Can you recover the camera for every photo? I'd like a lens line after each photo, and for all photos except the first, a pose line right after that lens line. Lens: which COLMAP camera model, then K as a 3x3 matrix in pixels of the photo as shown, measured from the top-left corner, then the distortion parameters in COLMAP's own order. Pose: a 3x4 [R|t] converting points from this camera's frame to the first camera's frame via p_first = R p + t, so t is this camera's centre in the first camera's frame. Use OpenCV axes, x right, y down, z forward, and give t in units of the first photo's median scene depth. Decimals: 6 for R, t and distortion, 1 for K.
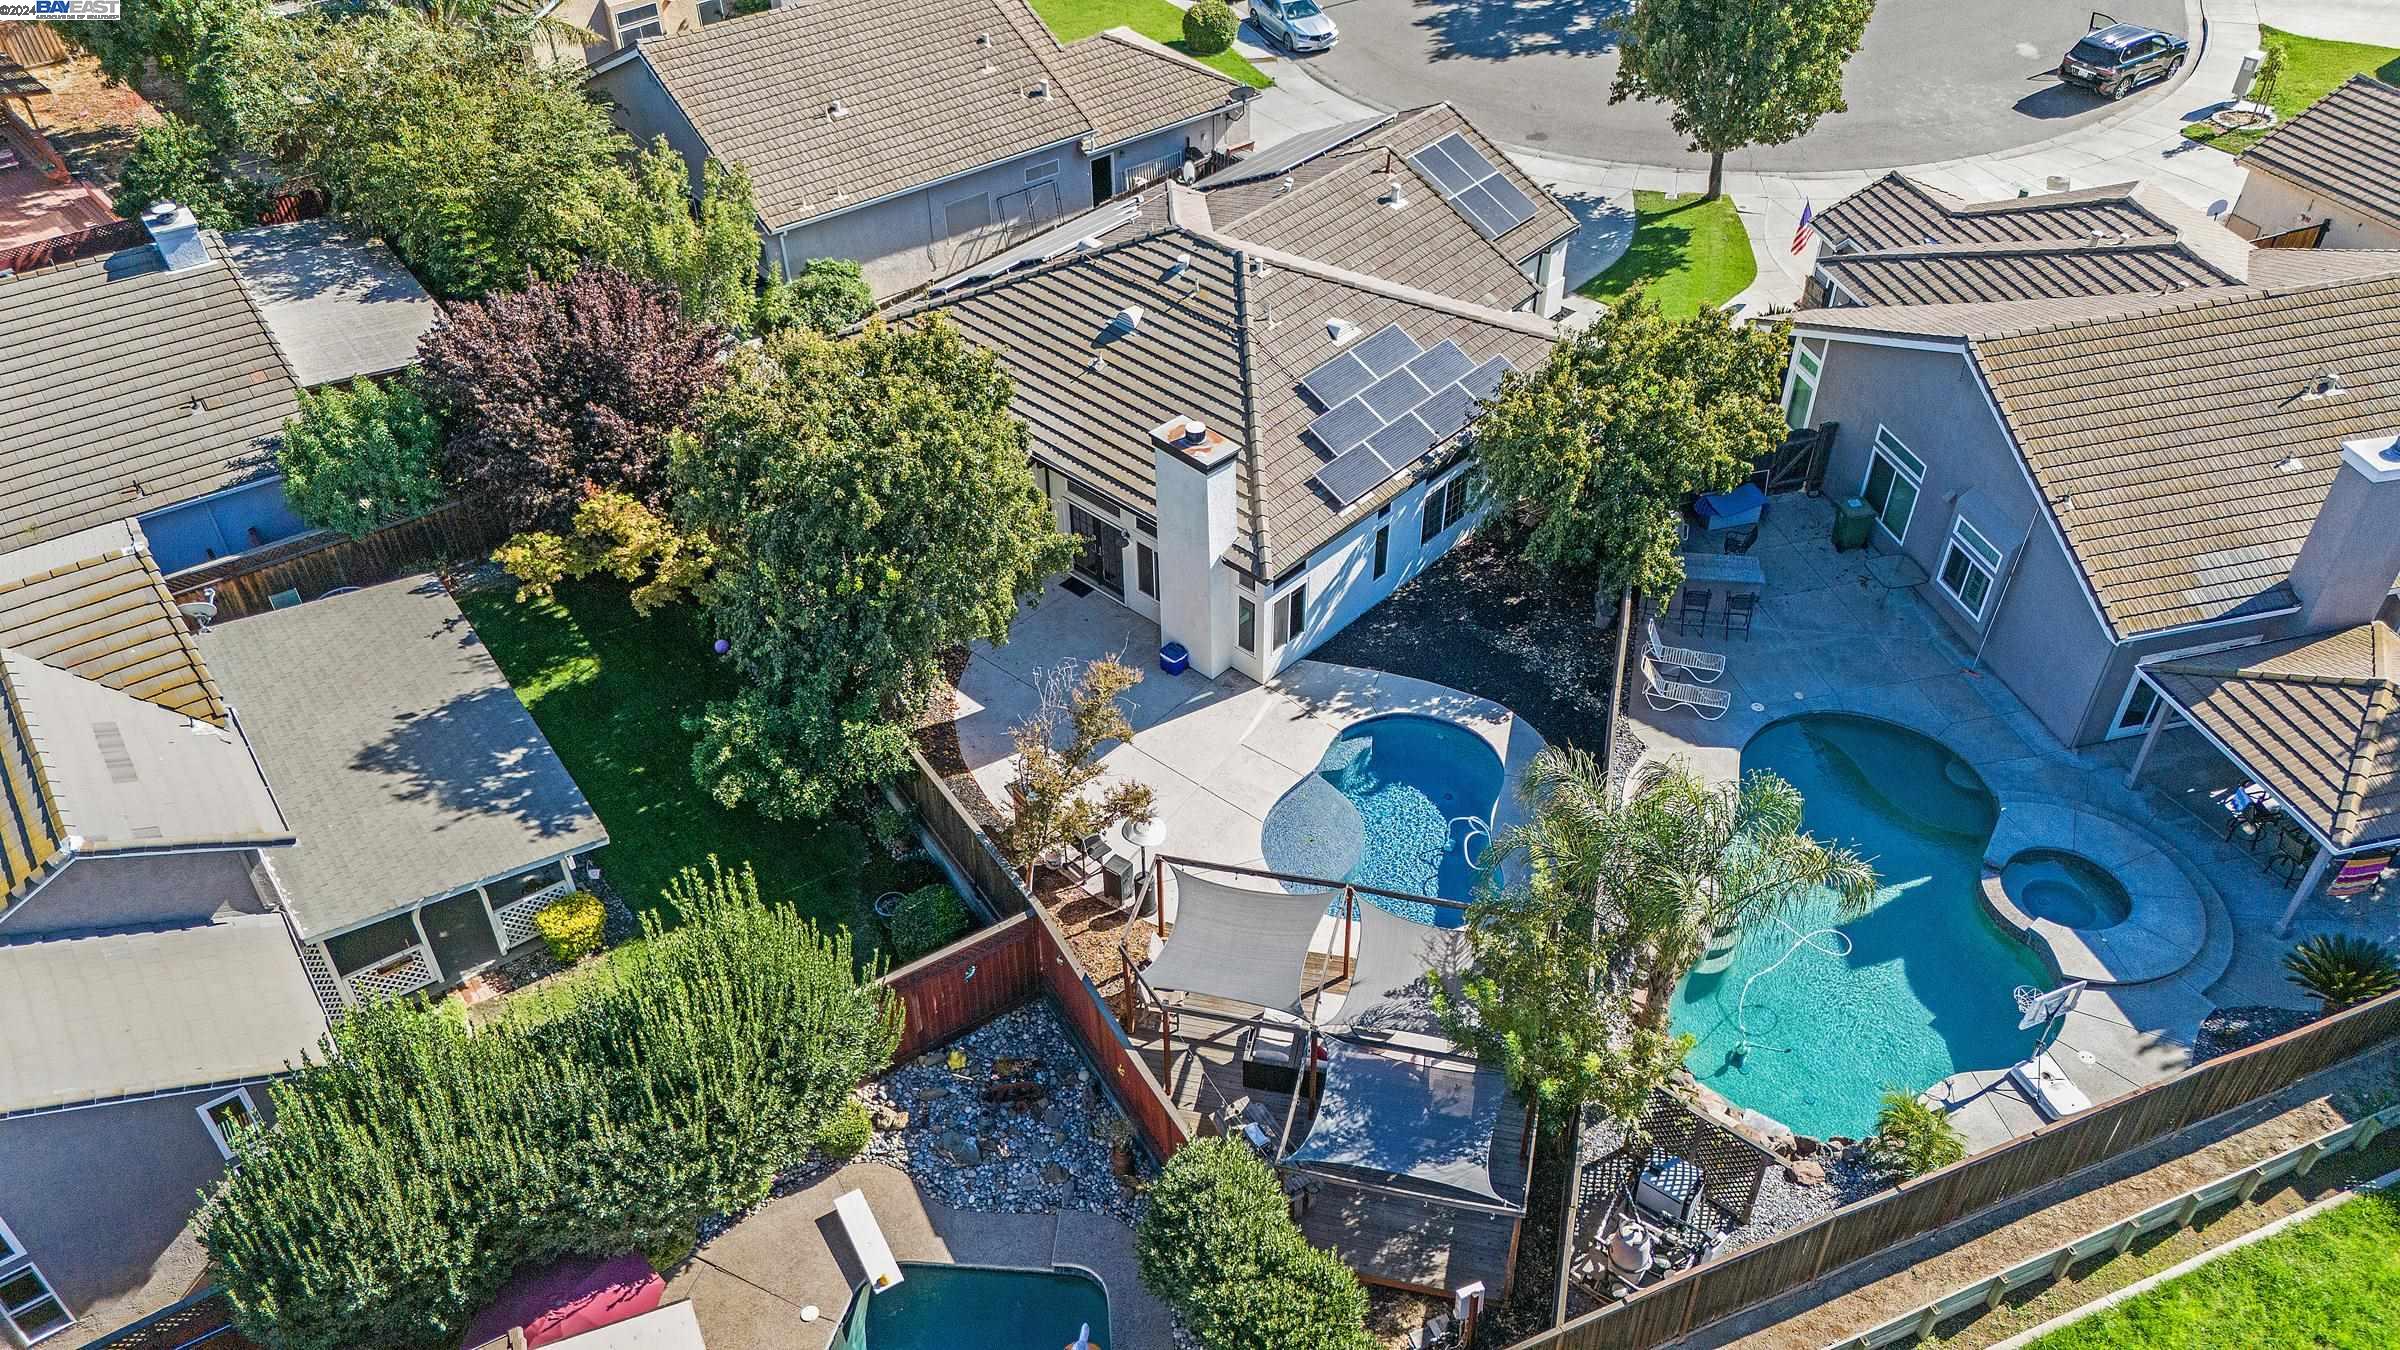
lens RADIAL K [[1732.6, 0, 1200.0], [0, 1732.6, 675.0], [0, 0, 1]] dist [0.142009, -0.103666]
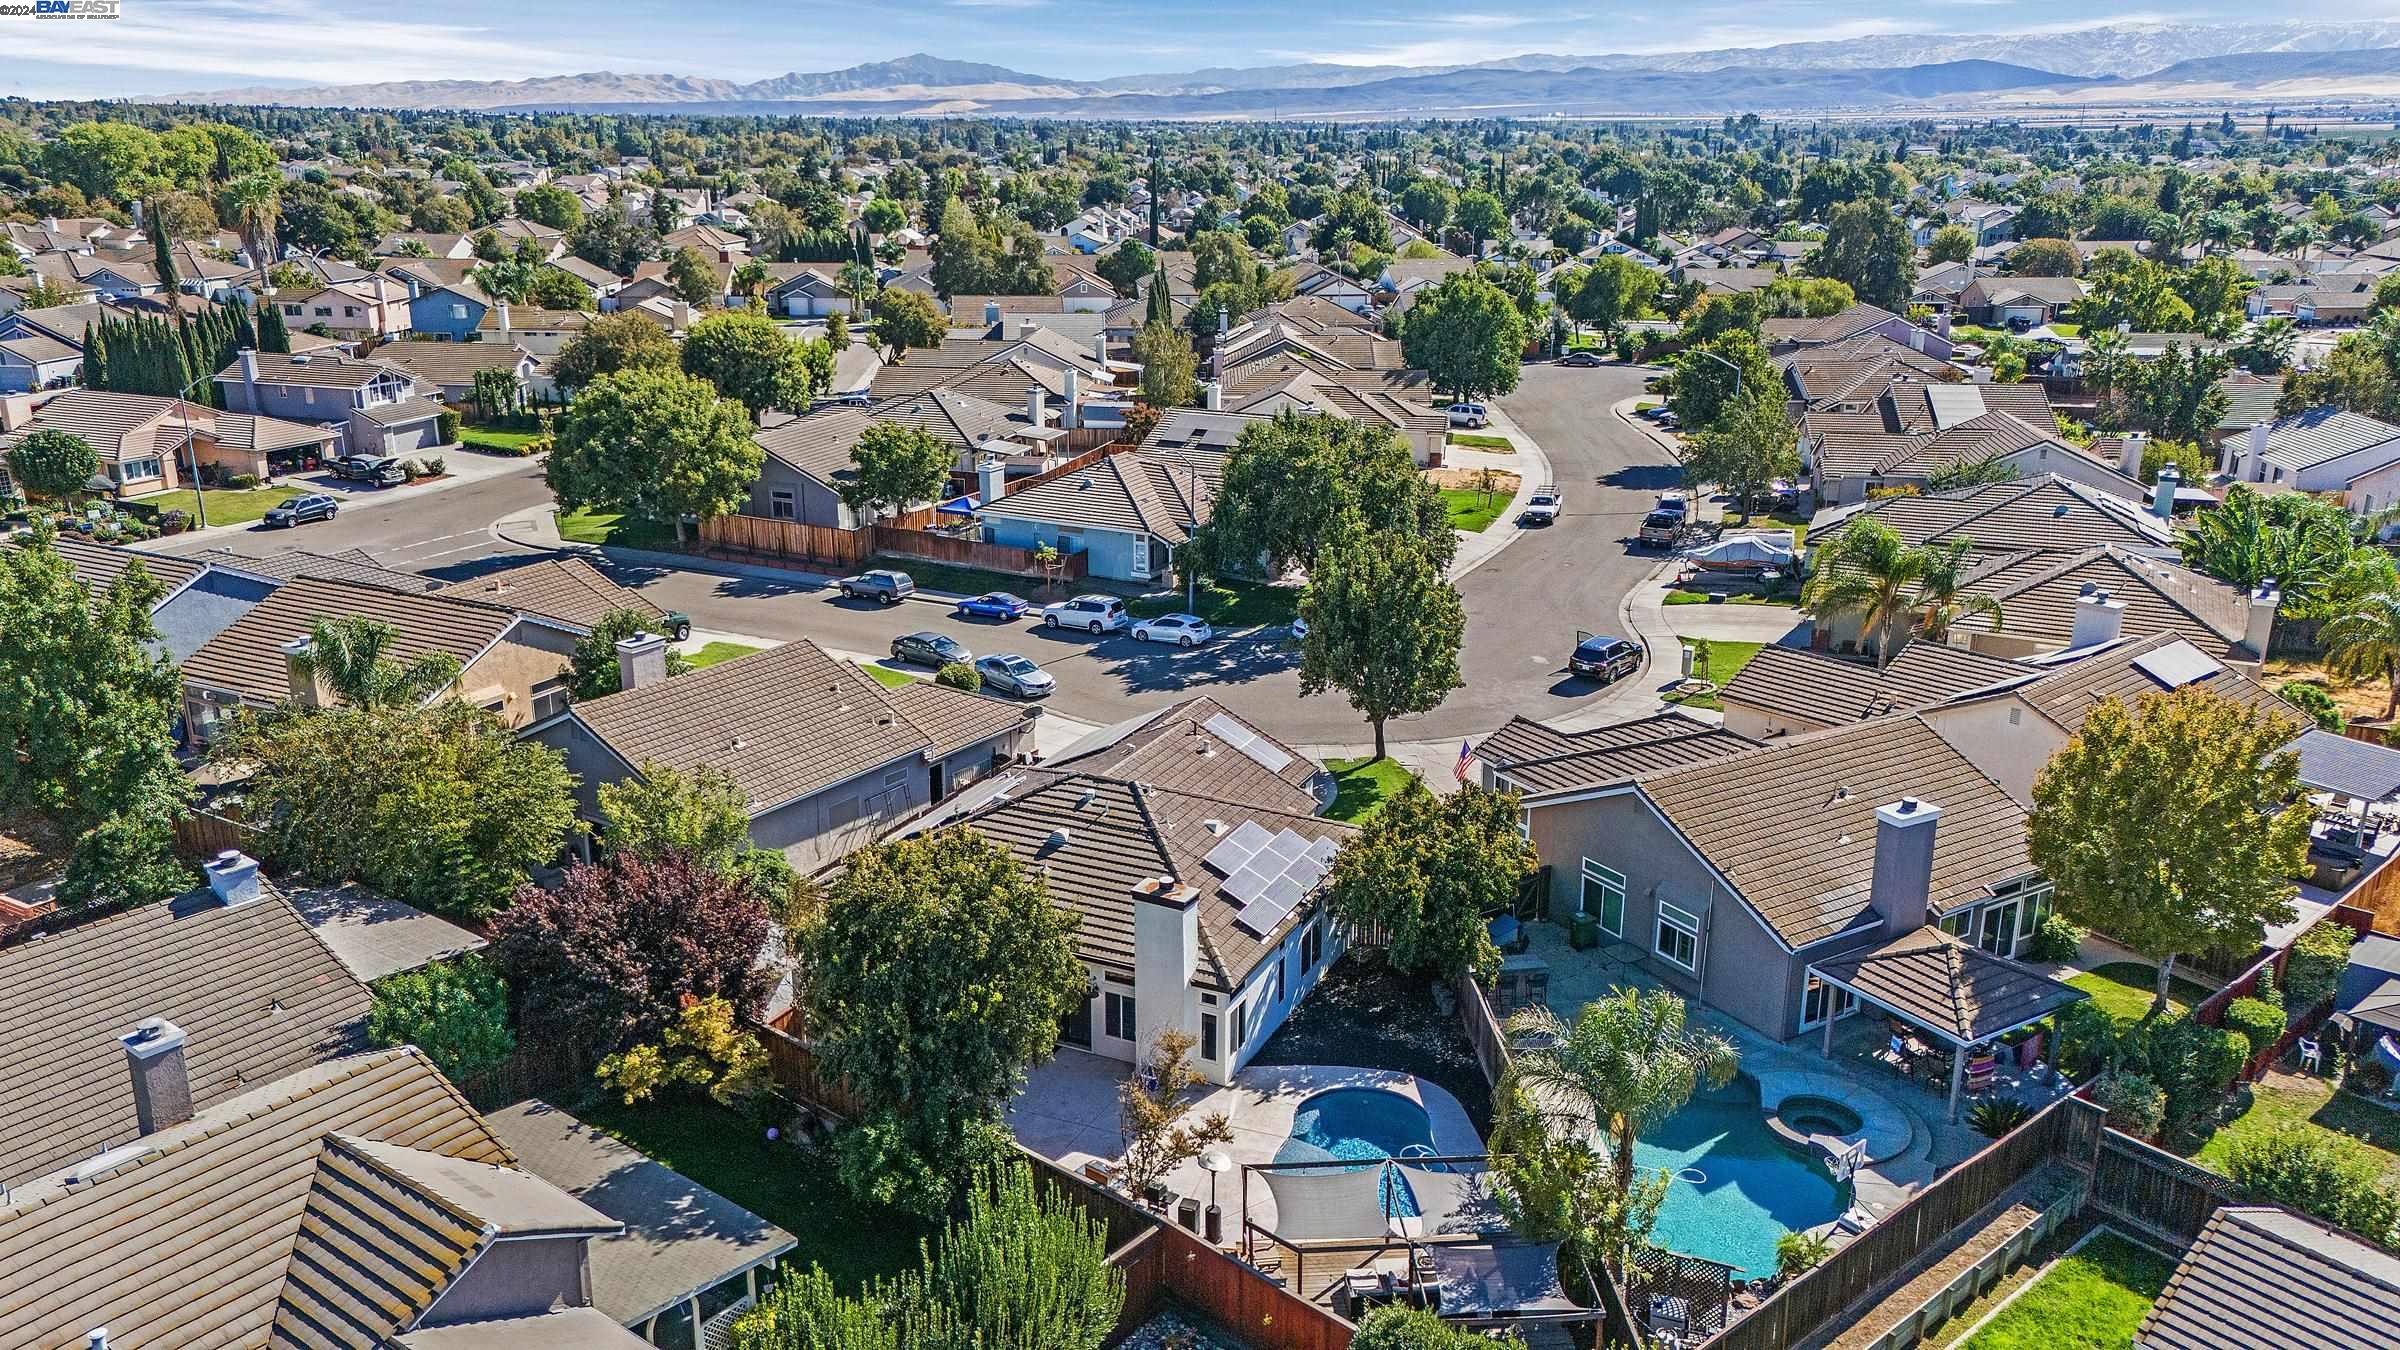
lens RADIAL K [[1732.6, 0, 1200.0], [0, 1732.6, 675.0], [0, 0, 1]] dist [0.142009, -0.103666]
pose [[0.956279, -0.076542, 0.282260, -0.311554], [0.179122, 0.916225, -0.358394, 0.180726], [-0.231182, 0.393284, 0.889878, -0.255105]]
